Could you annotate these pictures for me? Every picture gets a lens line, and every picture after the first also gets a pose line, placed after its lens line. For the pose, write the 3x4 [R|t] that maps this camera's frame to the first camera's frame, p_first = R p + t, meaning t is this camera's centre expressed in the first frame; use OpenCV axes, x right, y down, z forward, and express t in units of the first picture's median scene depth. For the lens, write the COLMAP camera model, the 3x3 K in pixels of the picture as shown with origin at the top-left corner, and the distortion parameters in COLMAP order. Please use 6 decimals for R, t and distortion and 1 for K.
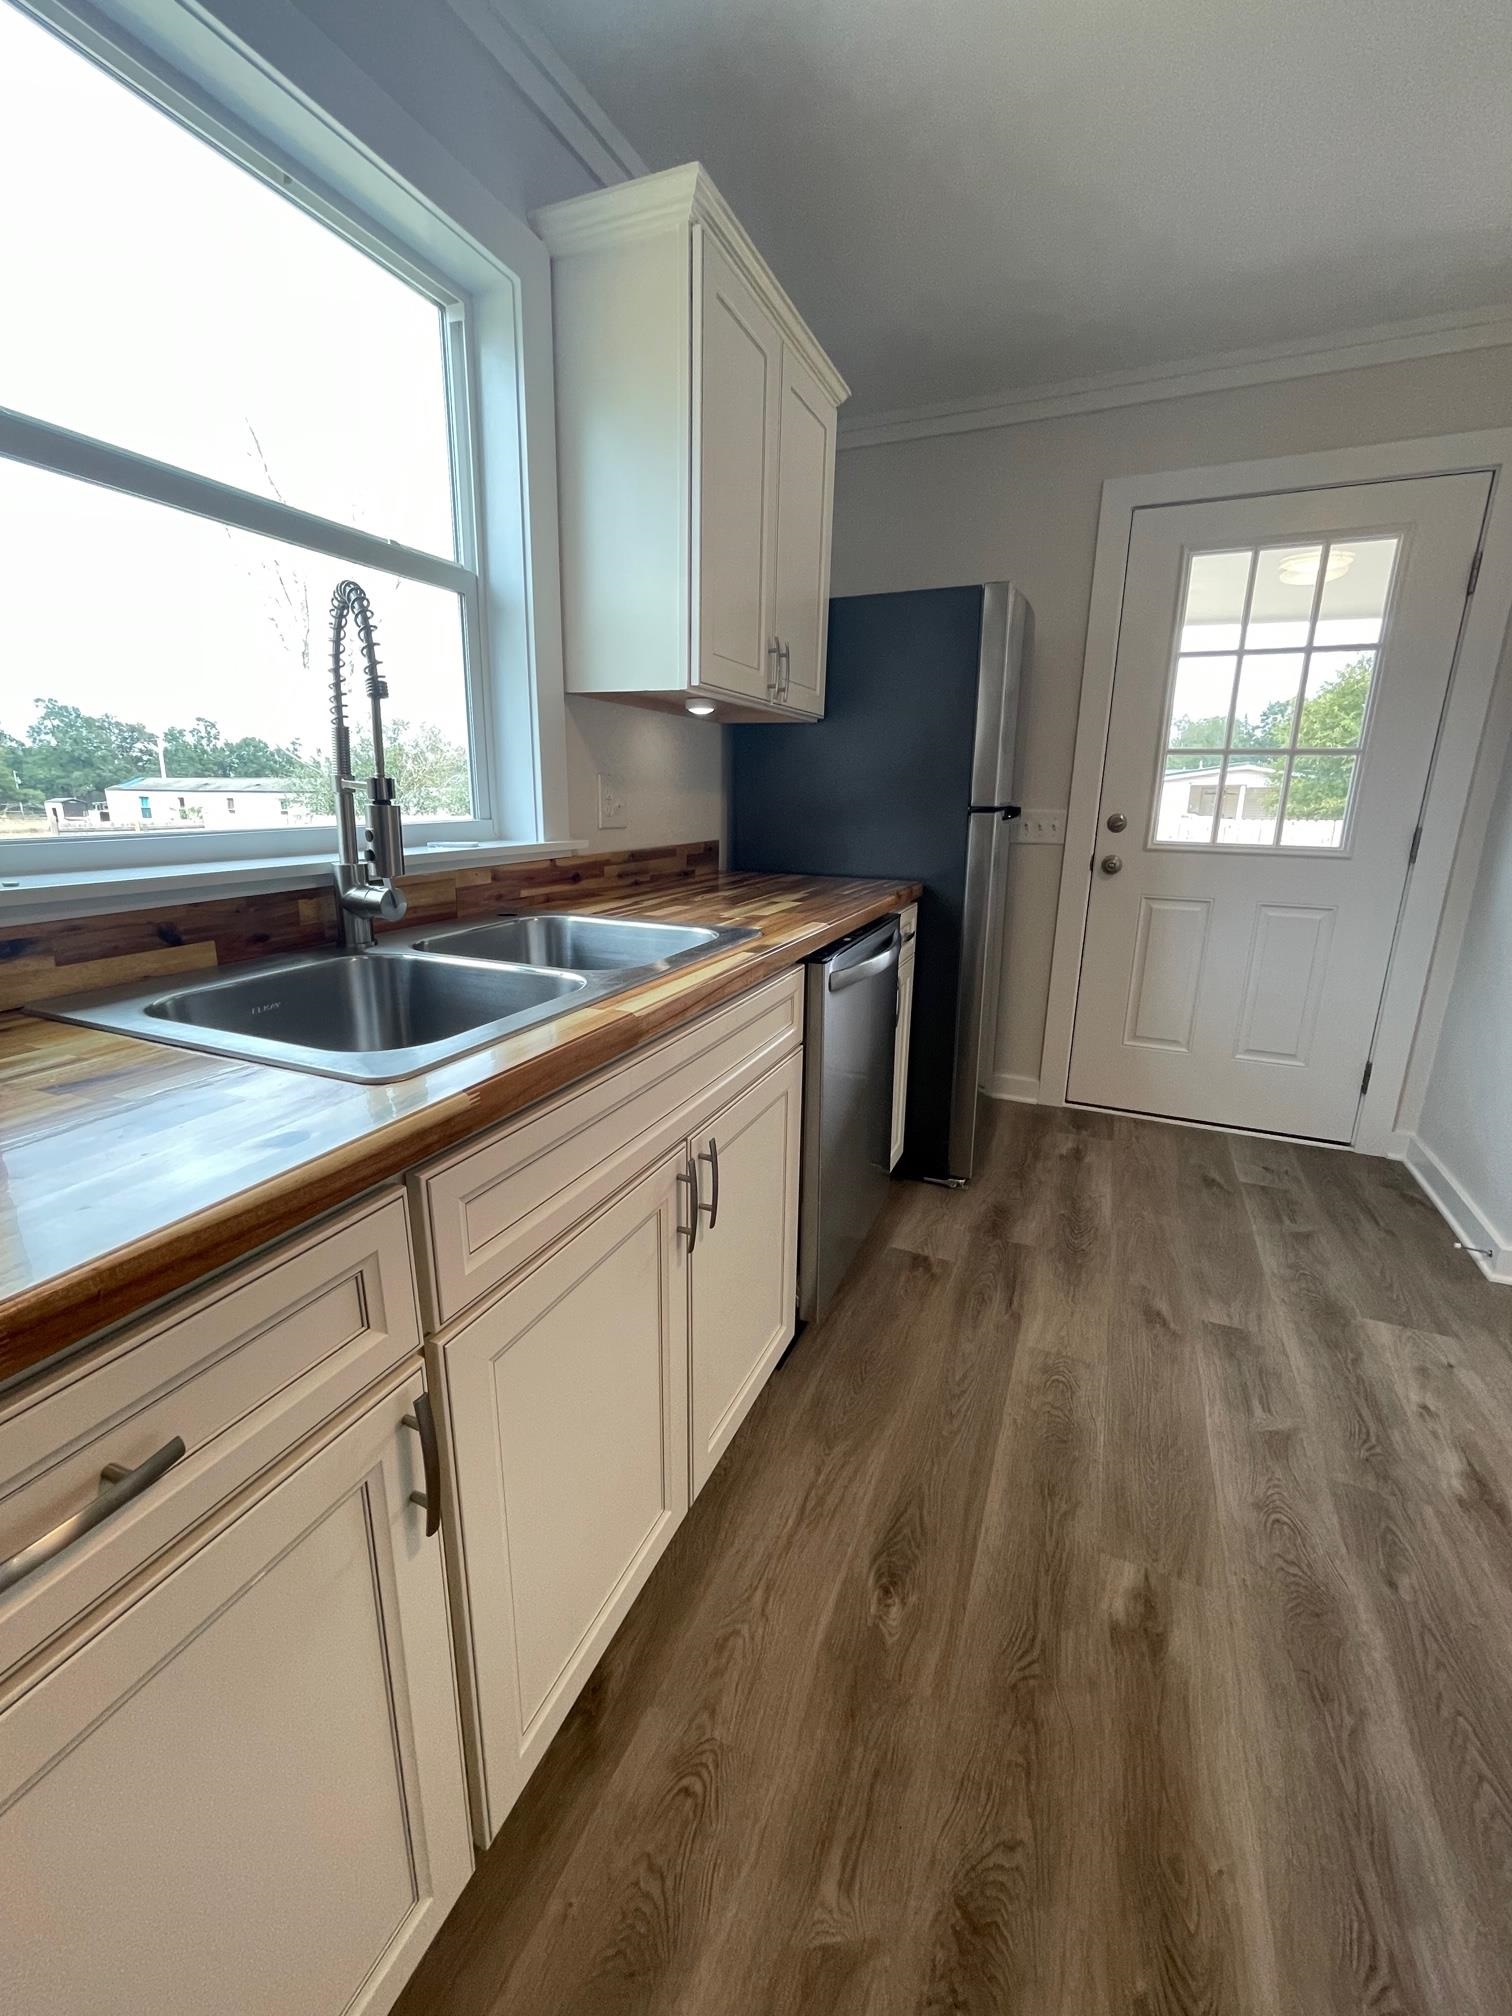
lens RADIAL K [[819.2, 0, 757.5], [0, 819.2, 1000.5], [0, 0, 1]] dist [0.000797, 0.000260]
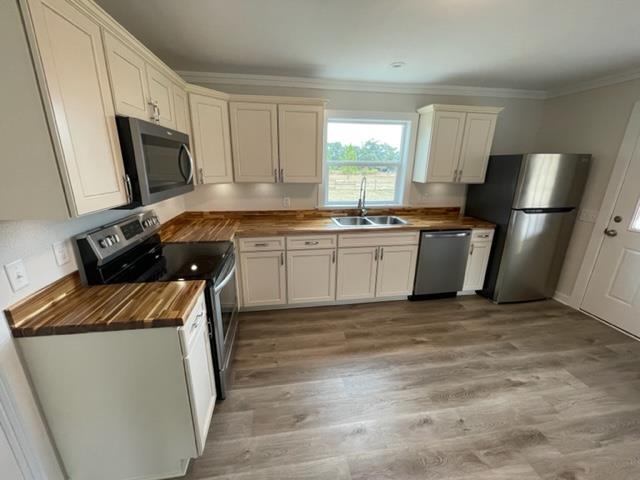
lens RADIAL K [[260.1, 0, 318.8], [0, 260.1, 239.9], [0, 0, 1]] dist [0.000797, 0.000260]
pose [[0.534246, 0.238337, -0.811034, 1.077426], [-0.217988, 0.965824, 0.140231, -0.079455], [0.816739, 0.101878, 0.567942, -0.606794]]
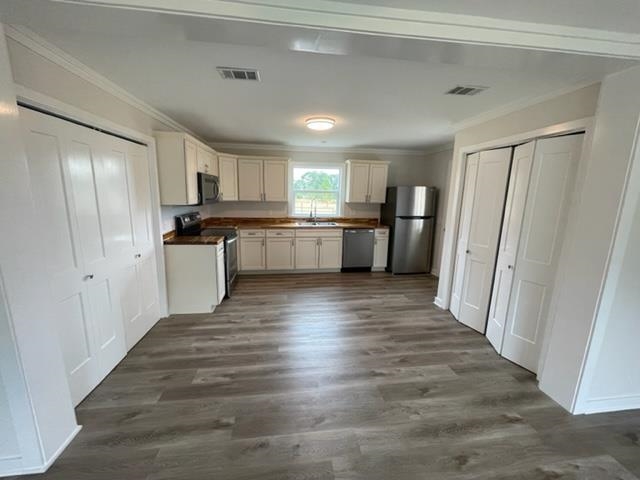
lens RADIAL K [[260.1, 0, 319.0], [0, 260.1, 239.8], [0, 0, 1]] dist [0.000797, 0.000260]
pose [[0.518764, 0.153523, -0.841020, 2.400568], [-0.227970, 0.972965, 0.036991, 0.033009], [0.823962, 0.172537, 0.539739, -0.915327]]
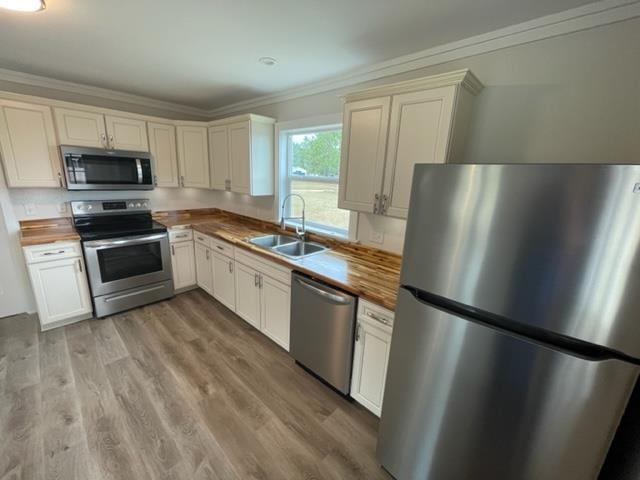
lens RADIAL K [[260.1, 0, 318.1], [0, 260.1, 240.6], [0, 0, 1]] dist [0.000797, 0.000260]
pose [[-0.335781, 0.209568, -0.918331, 1.114732], [-0.285000, 0.906635, 0.311107, -0.584587], [0.897790, 0.366188, -0.244703, 1.234078]]
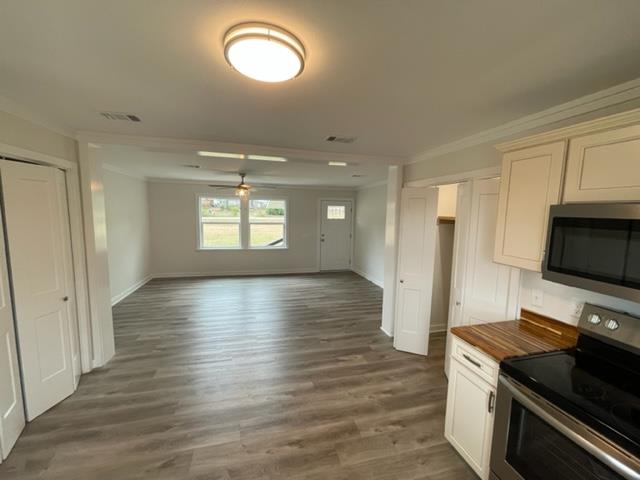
lens RADIAL K [[260.1, 0, 317.2], [0, 260.1, 239.4], [0, 0, 1]] dist [0.000797, 0.000260]
pose [[-0.610097, -0.111087, 0.784501, -0.081233], [0.170901, 0.948366, 0.267198, -0.441798], [-0.773676, 0.297089, -0.559610, 0.435988]]
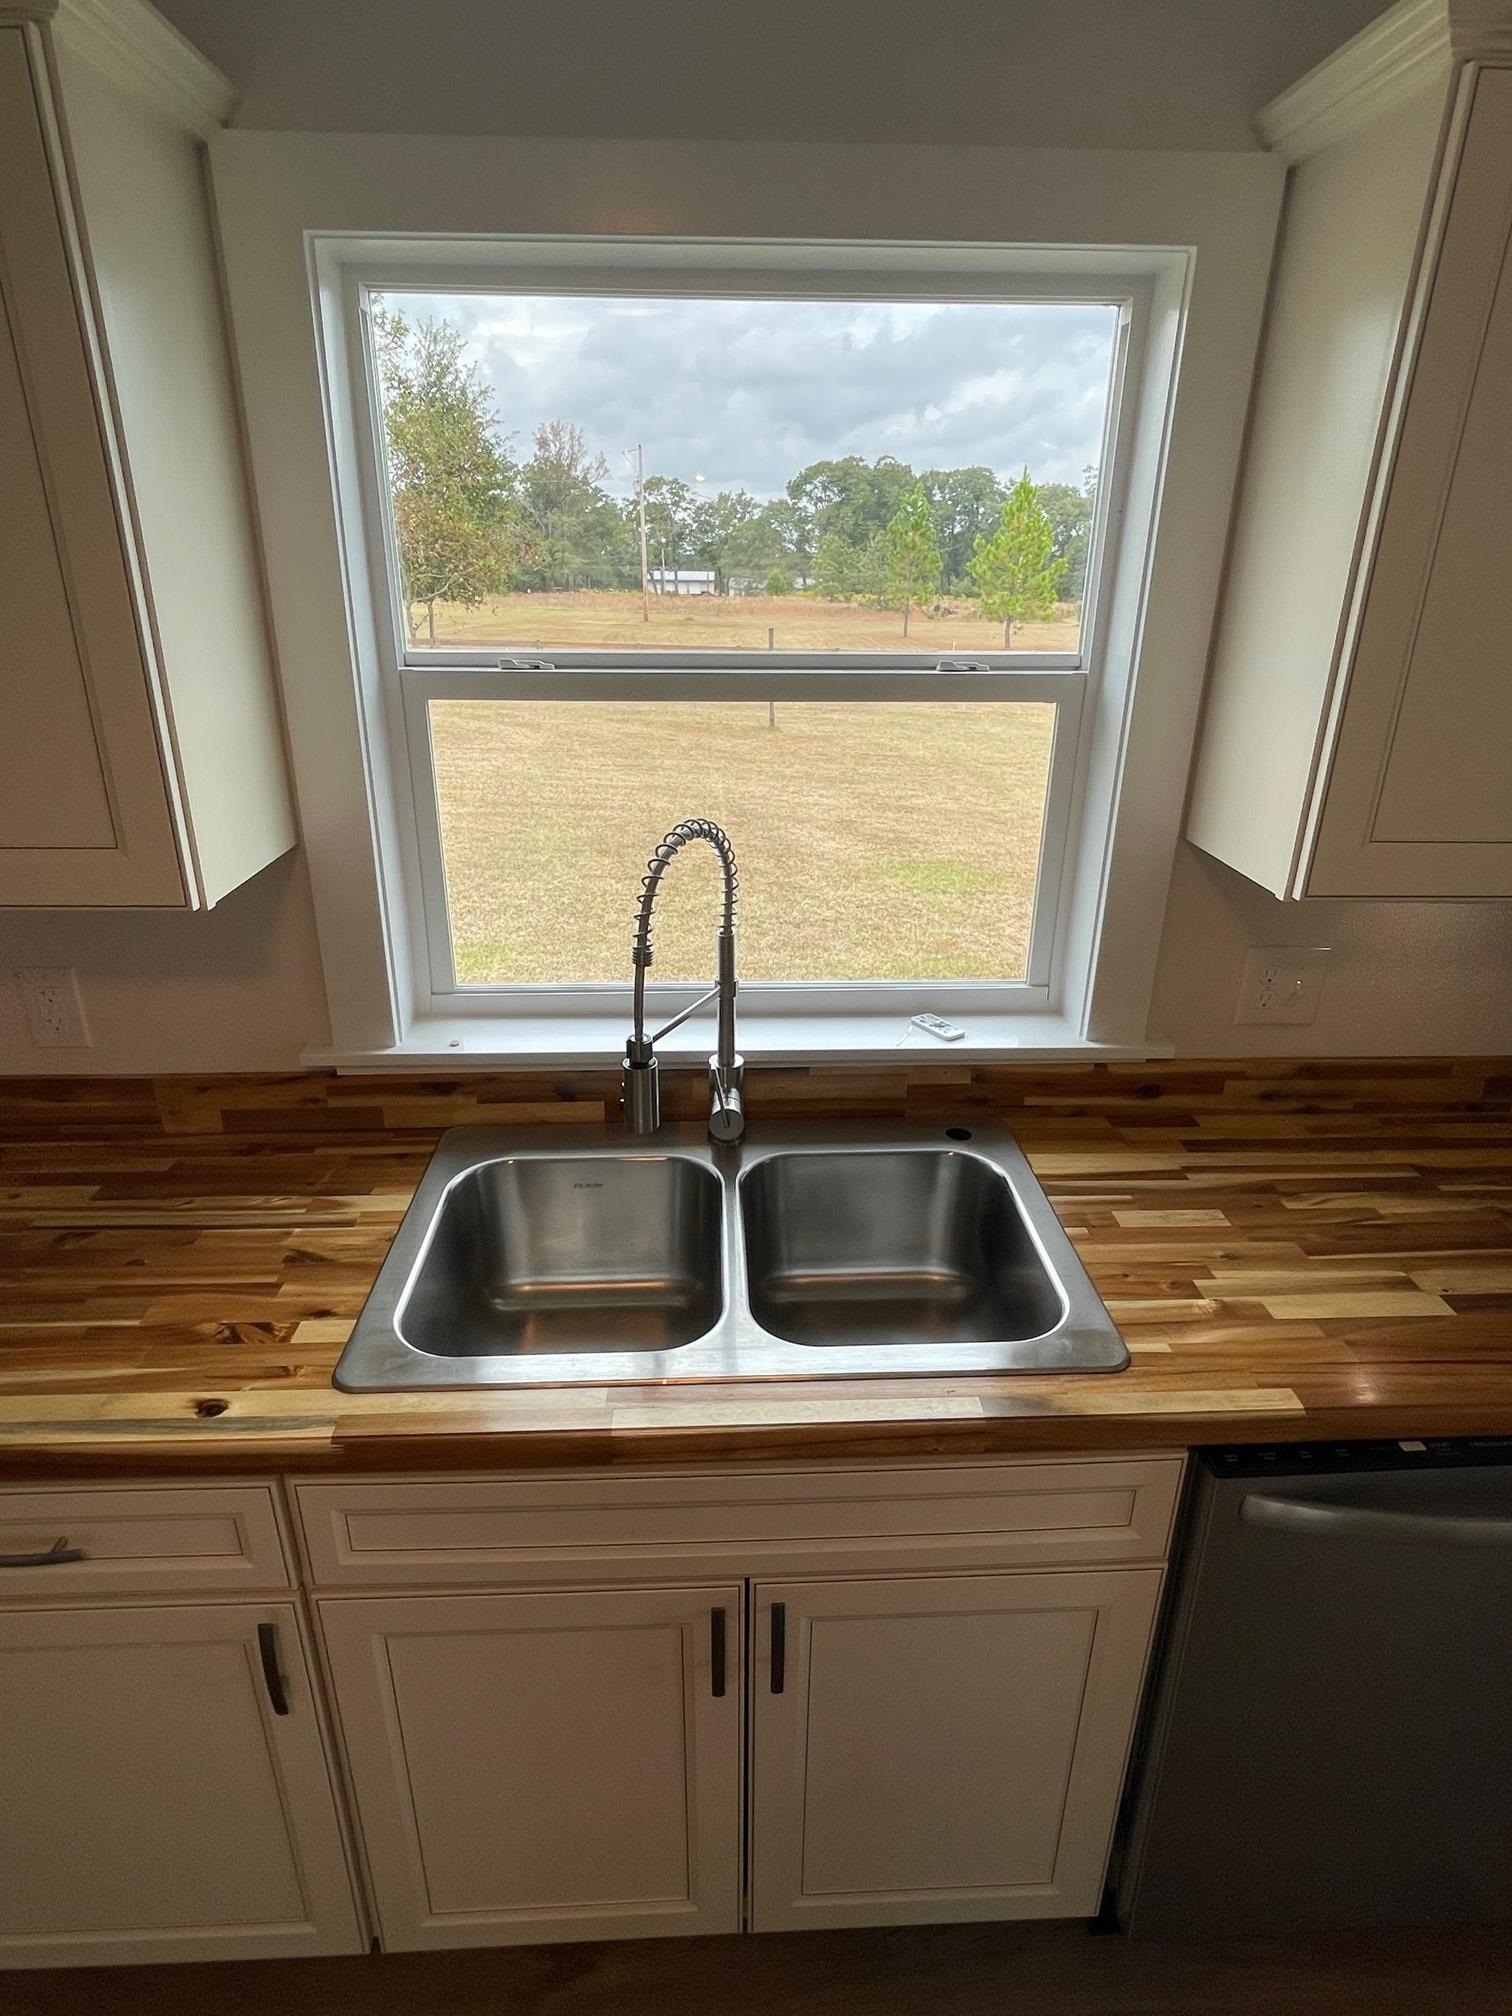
lens RADIAL K [[1102.3, 0, 763.3], [0, 1102.3, 999.2], [0, 0, 1]] dist [-0.000413, 0.001103]
pose [[0.440673, 0.328644, -0.835344, 0.408297], [-0.233345, 0.940520, 0.246926, -0.405951], [0.866809, 0.086109, 0.491150, 0.294244]]
